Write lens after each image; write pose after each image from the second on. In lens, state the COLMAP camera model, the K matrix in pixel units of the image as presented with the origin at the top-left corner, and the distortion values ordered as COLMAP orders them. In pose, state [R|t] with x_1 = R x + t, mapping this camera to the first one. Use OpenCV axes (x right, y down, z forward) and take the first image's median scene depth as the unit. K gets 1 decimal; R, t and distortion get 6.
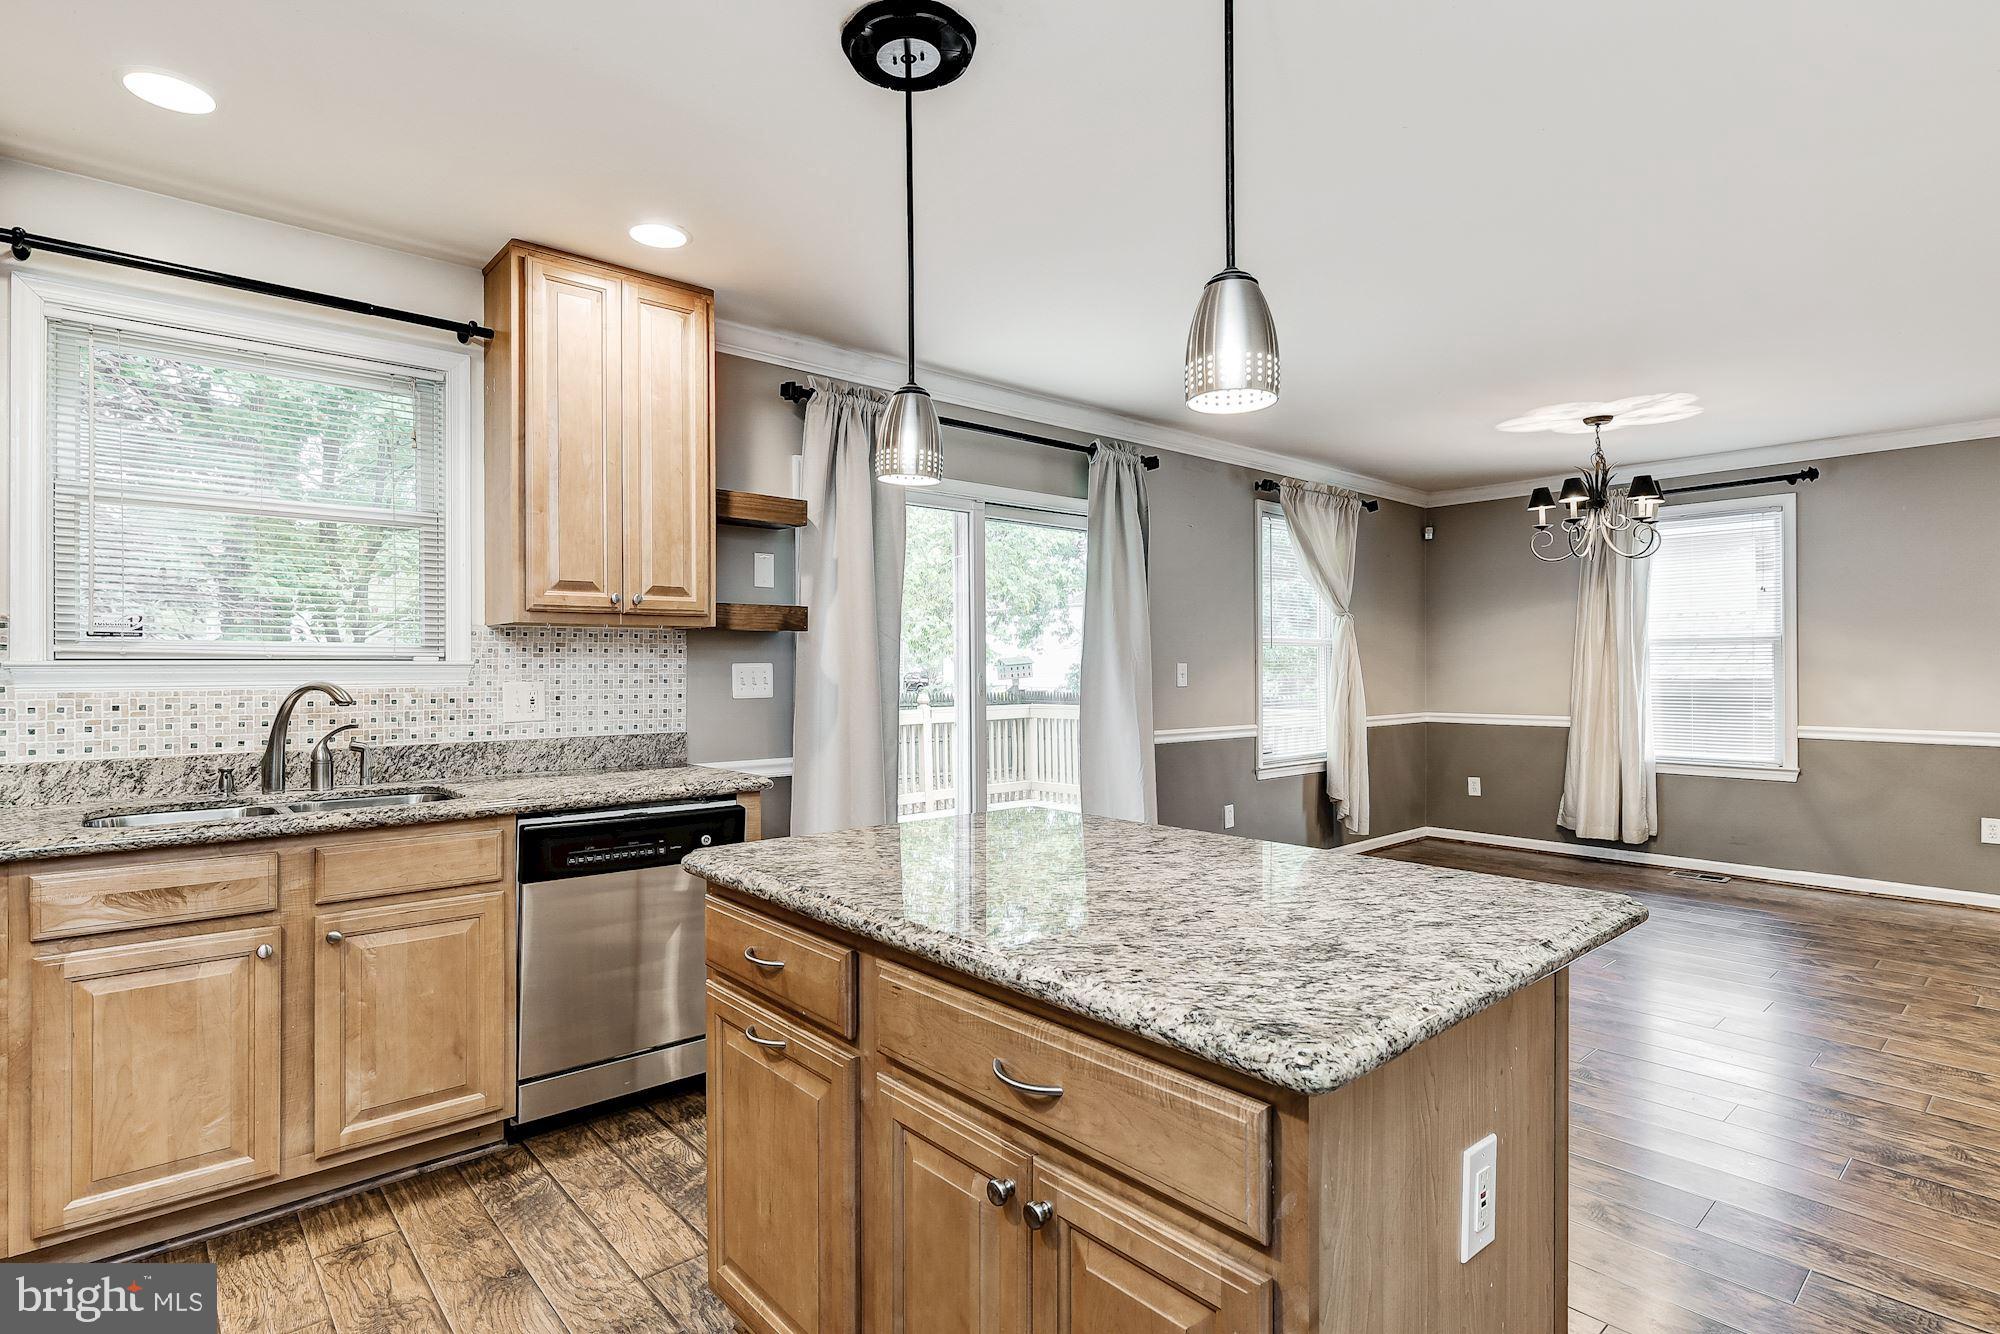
lens RADIAL K [[999.9, 0, 991.6], [0, 999.9, 665.7], [0, 0, 1]] dist [-0.011819, 0.005464]
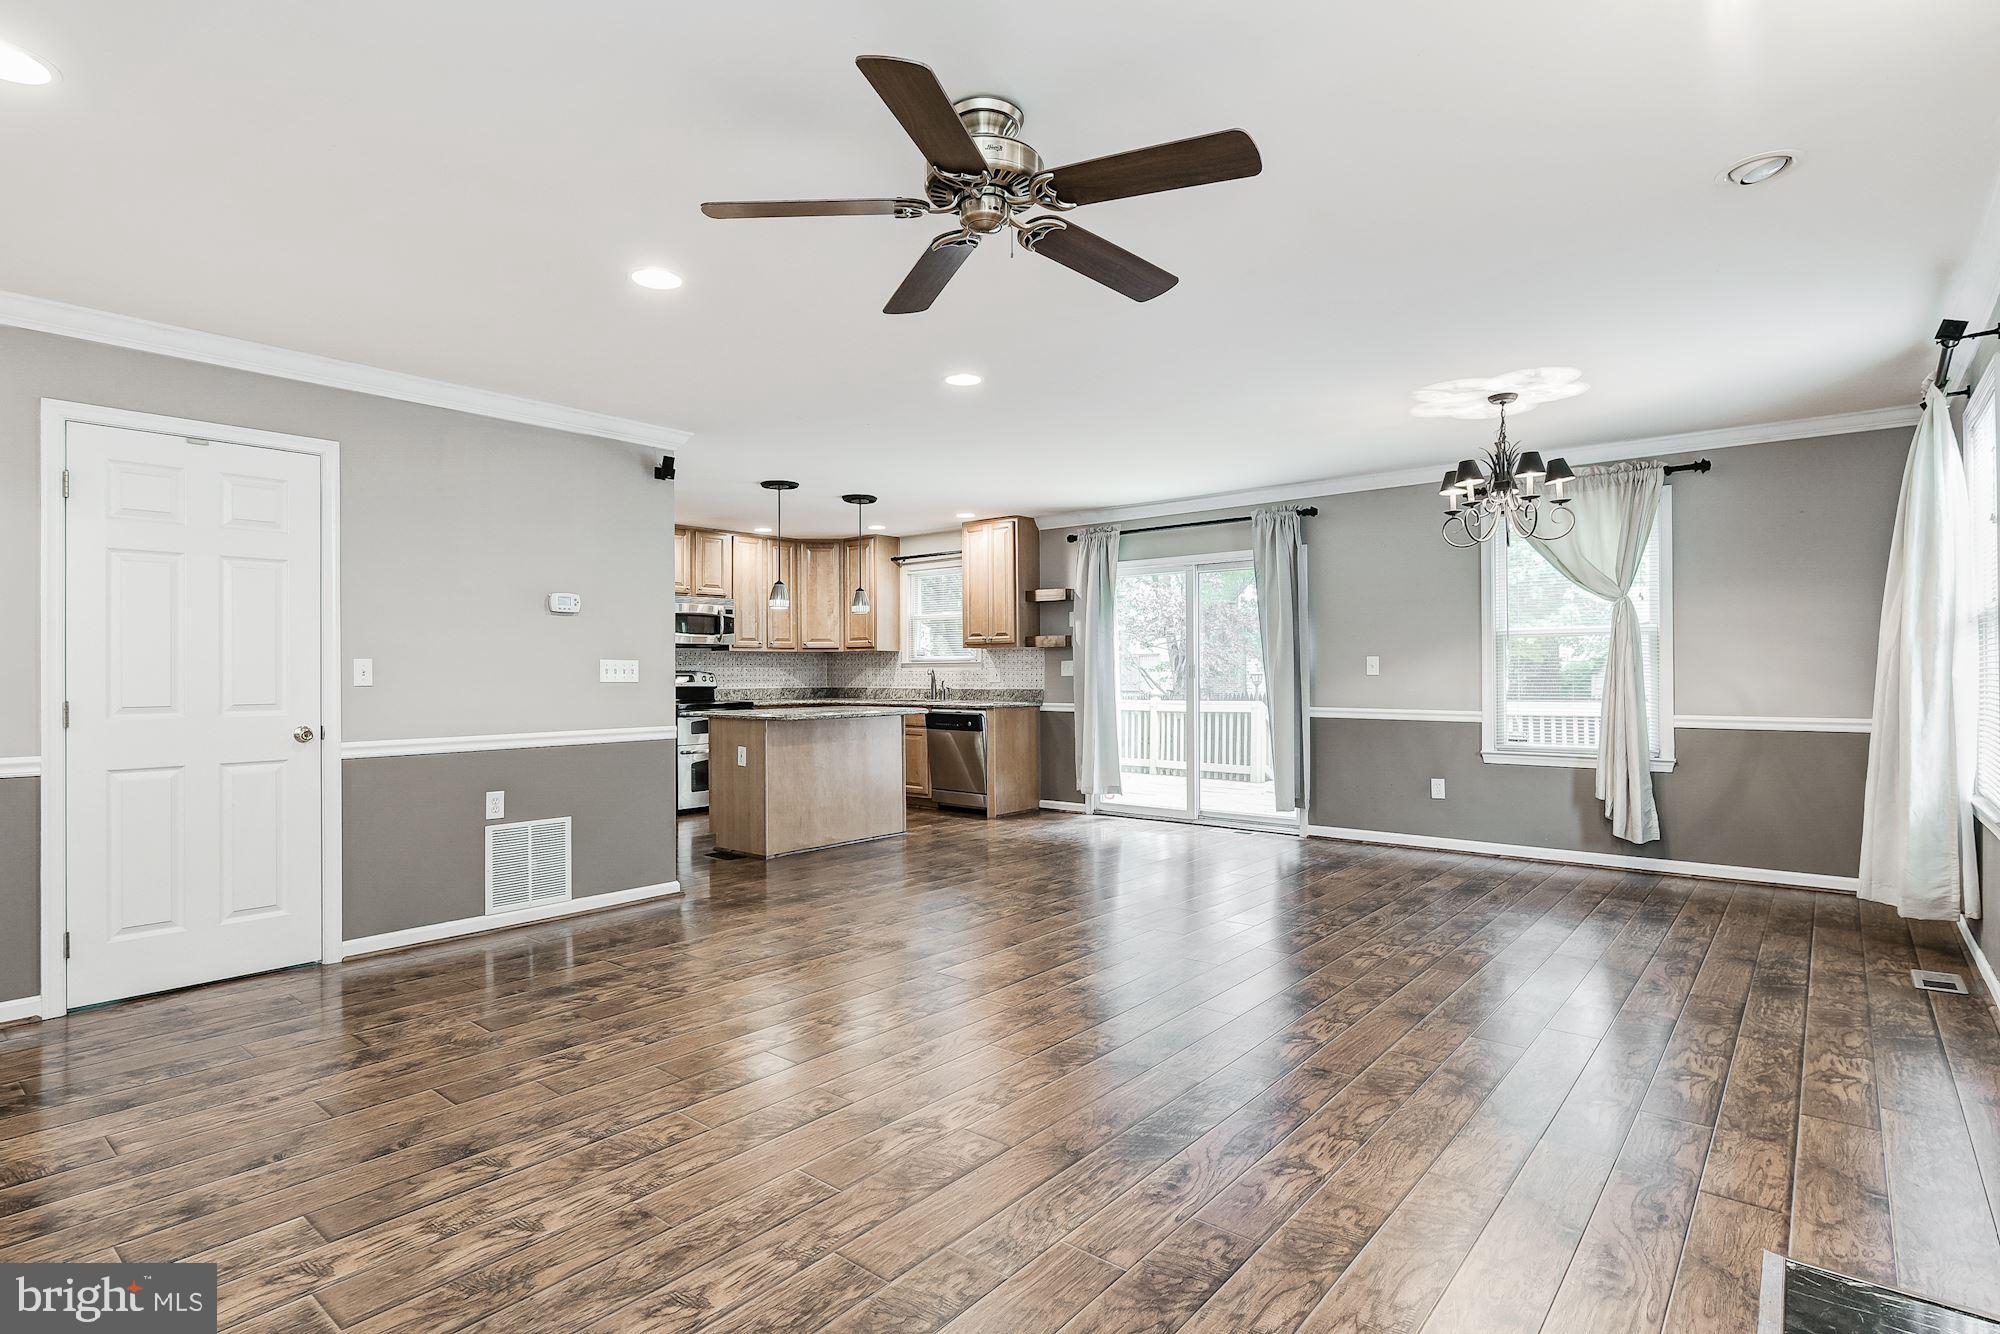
lens RADIAL K [[999.9, 0, 998.9], [0, 999.9, 673.7], [0, 0, 1]] dist [-0.011819, 0.005464]
pose [[0.151532, 0.003672, -0.988445, 1.474615], [0.004942, 0.999978, 0.004472, 0.011652], [0.988440, -0.005563, 0.151511, 0.371313]]
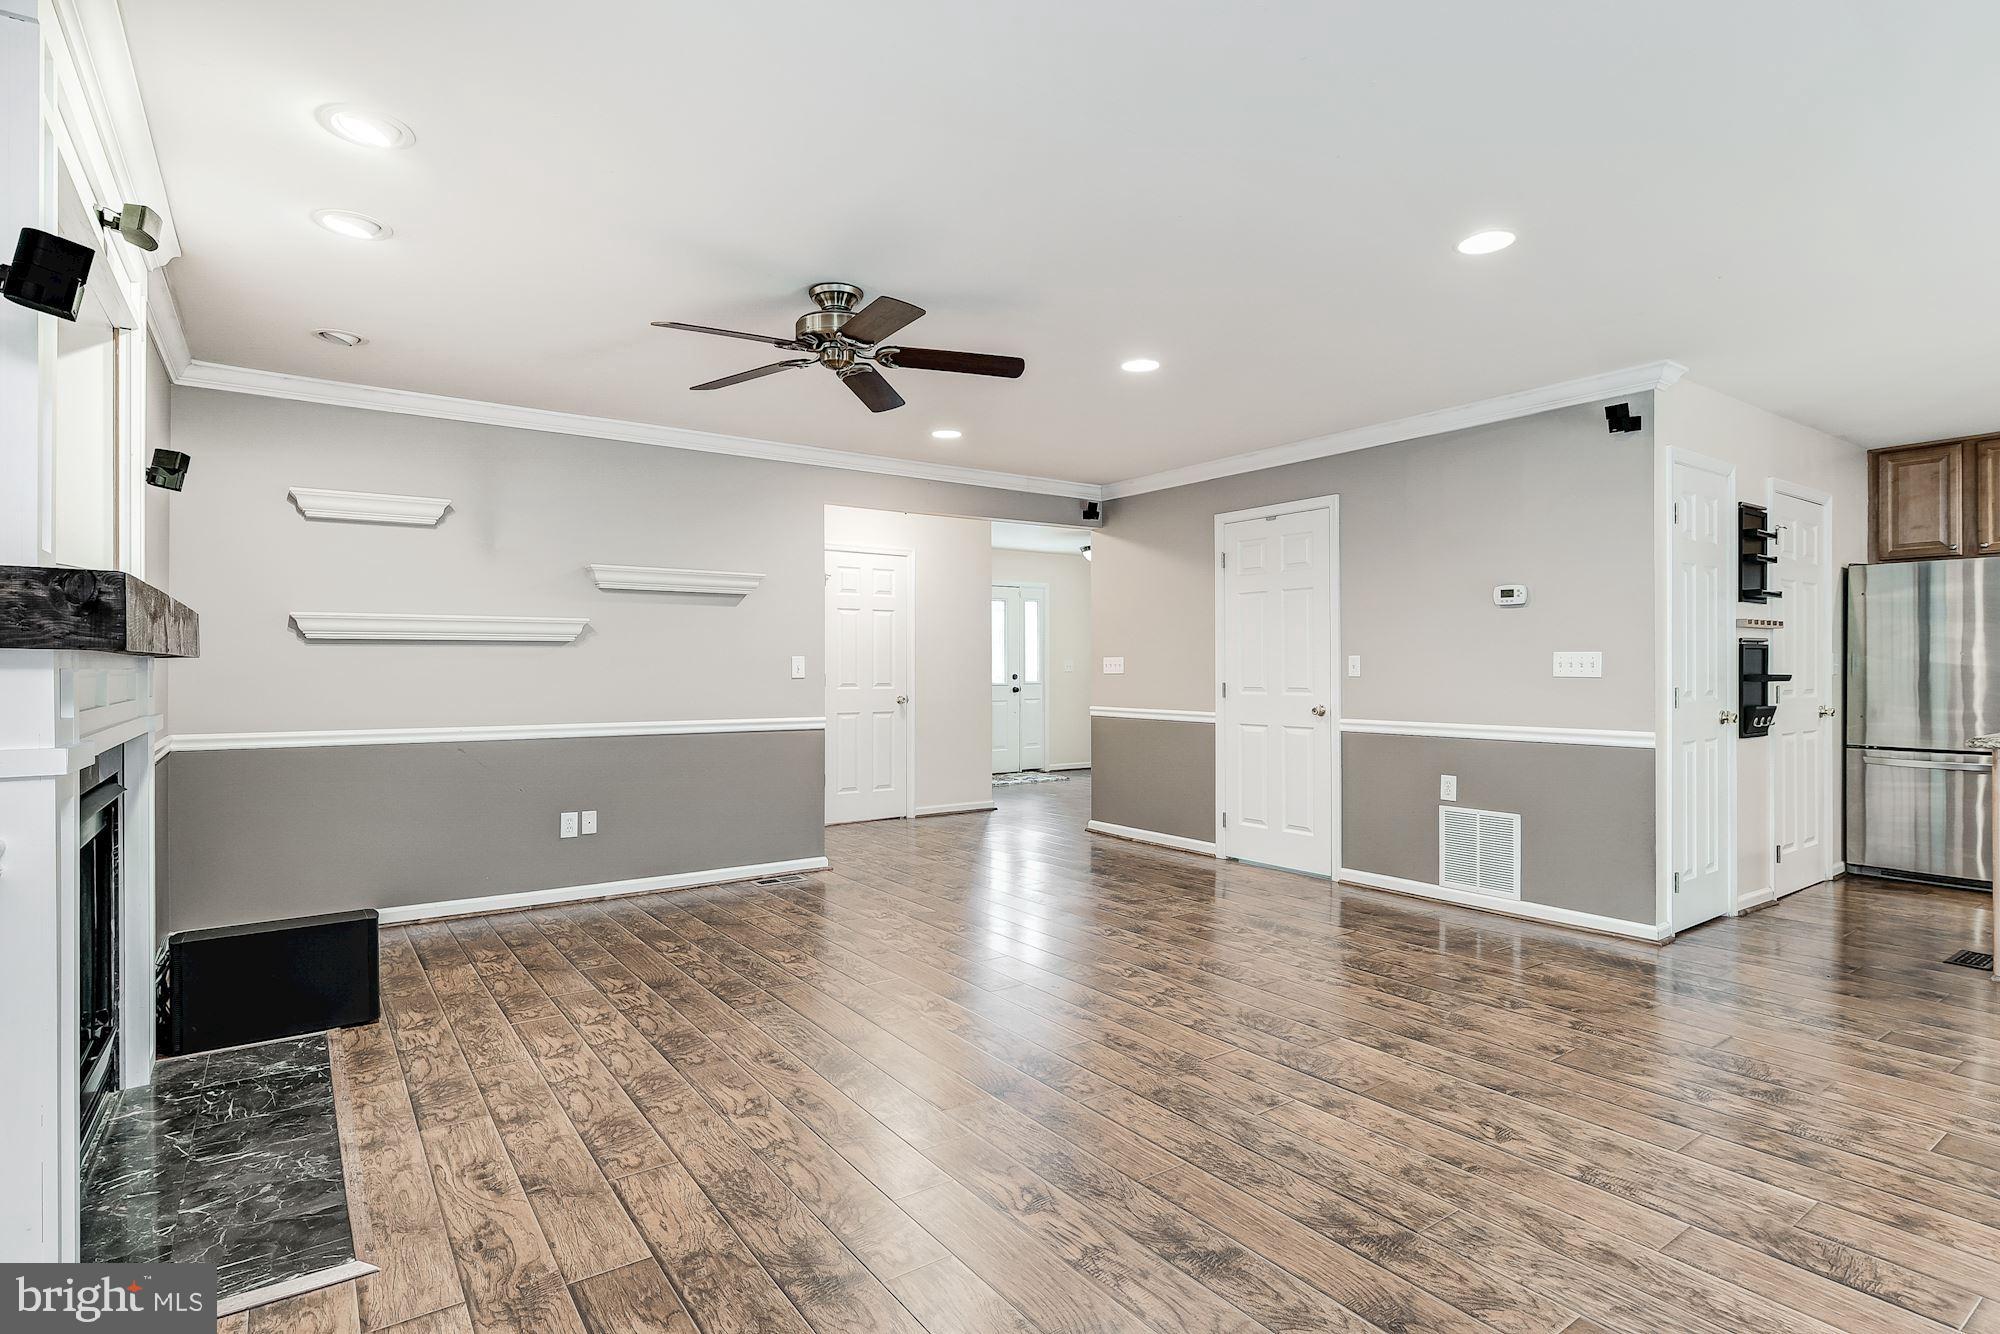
lens RADIAL K [[999.9, 0, 990.0], [0, 999.9, 669.1], [0, 0, 1]] dist [-0.011819, 0.005464]
pose [[-0.993833, 0.006281, 0.110706, 0.833143], [0.006173, 0.999980, -0.001311, 0.013737], [-0.110712, -0.000619, -0.993852, 1.108236]]
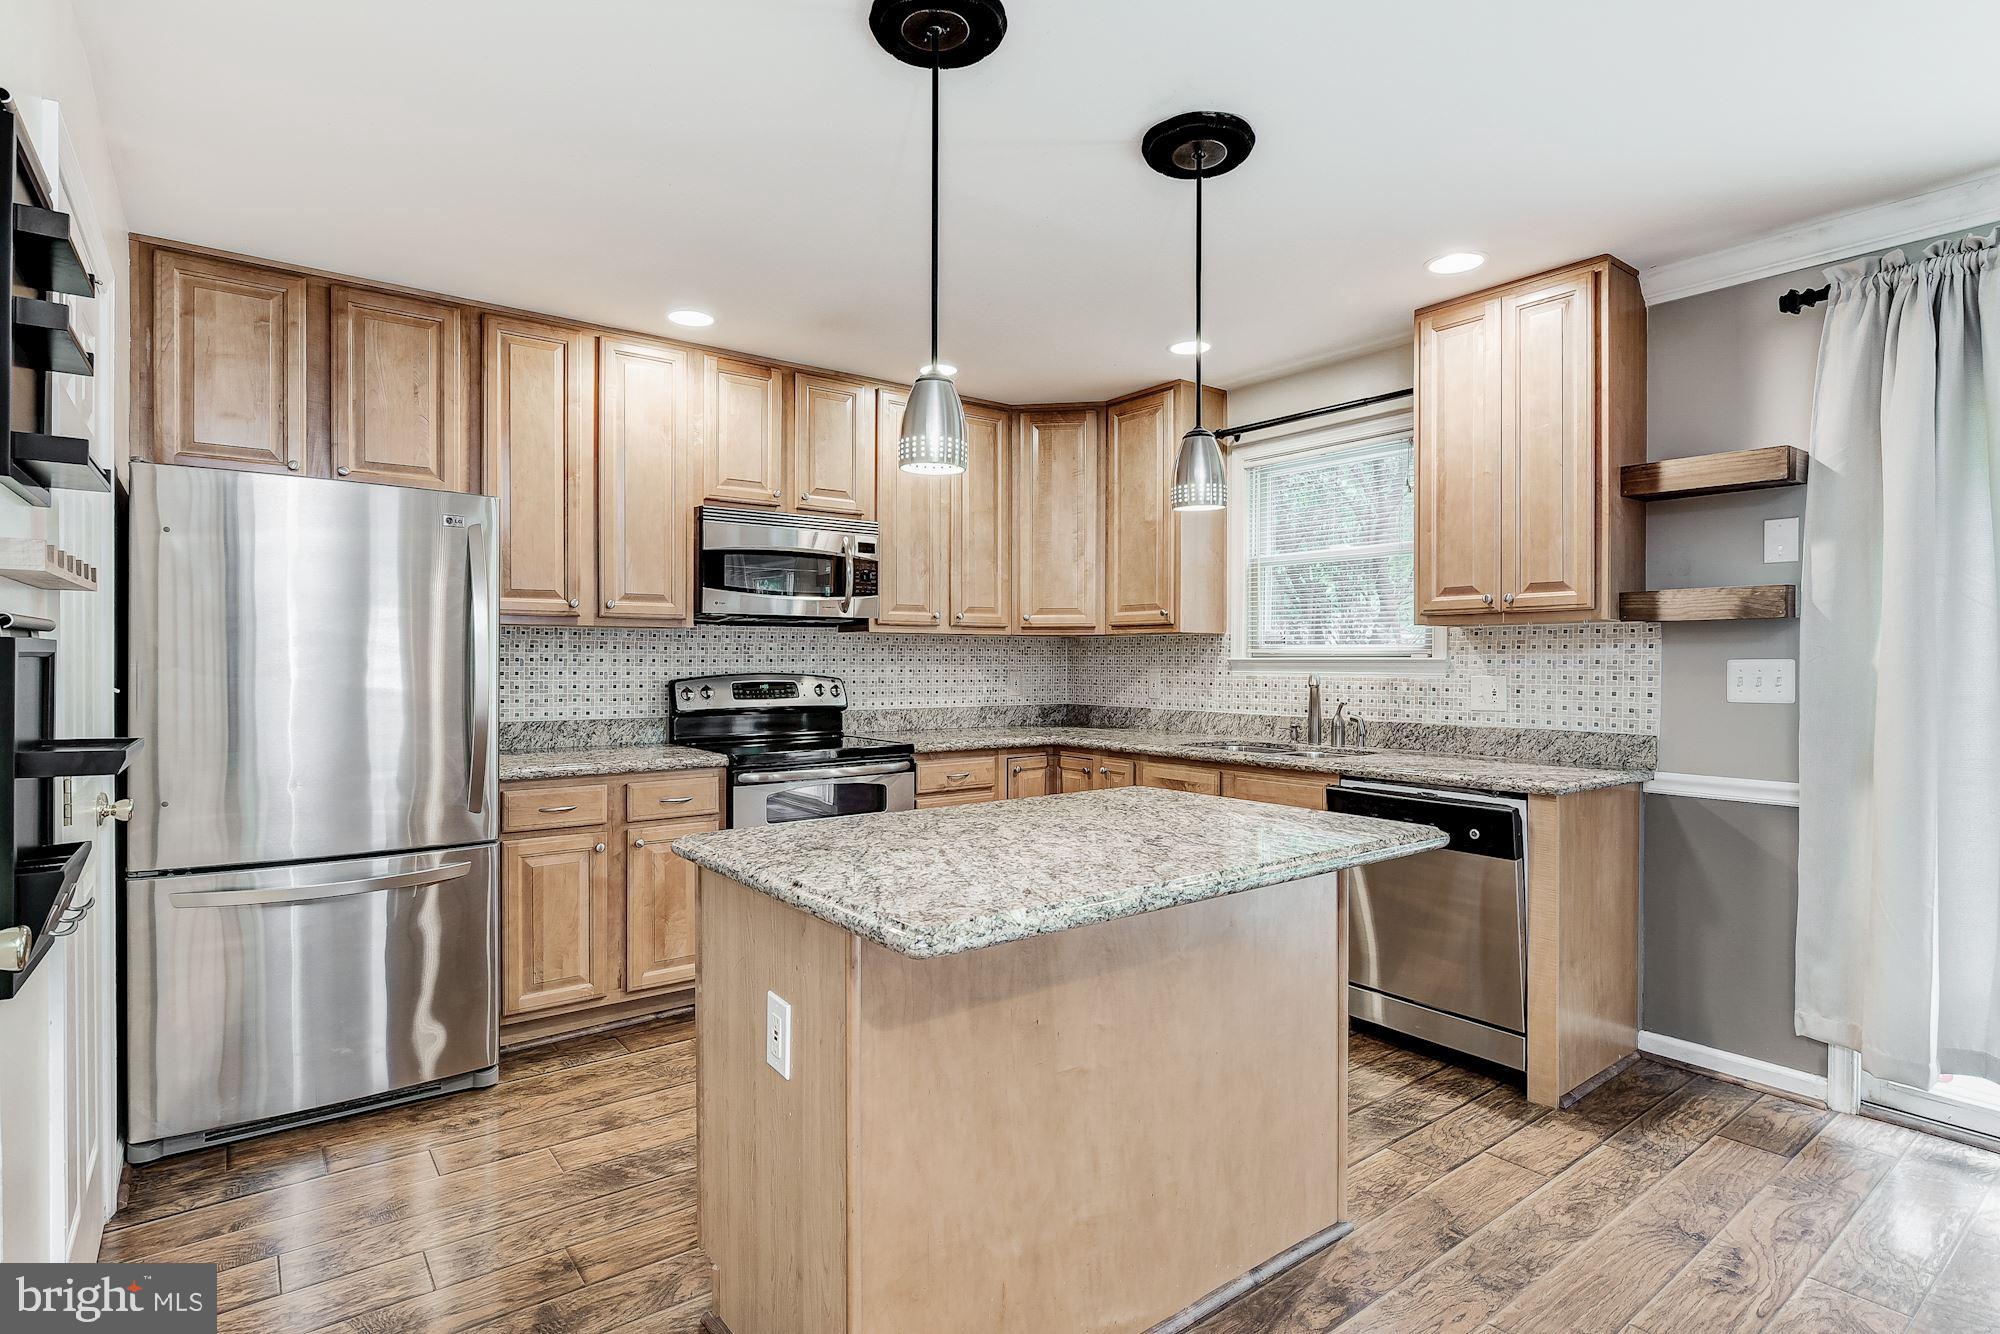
lens RADIAL K [[999.9, 0, 996.5], [0, 999.9, 669.2], [0, 0, 1]] dist [-0.011819, 0.005464]
pose [[-0.070263, 0.011691, -0.997460, 0.446003], [-0.000872, 0.999930, 0.011782, -0.002527], [0.997528, 0.001698, -0.070248, 0.331836]]
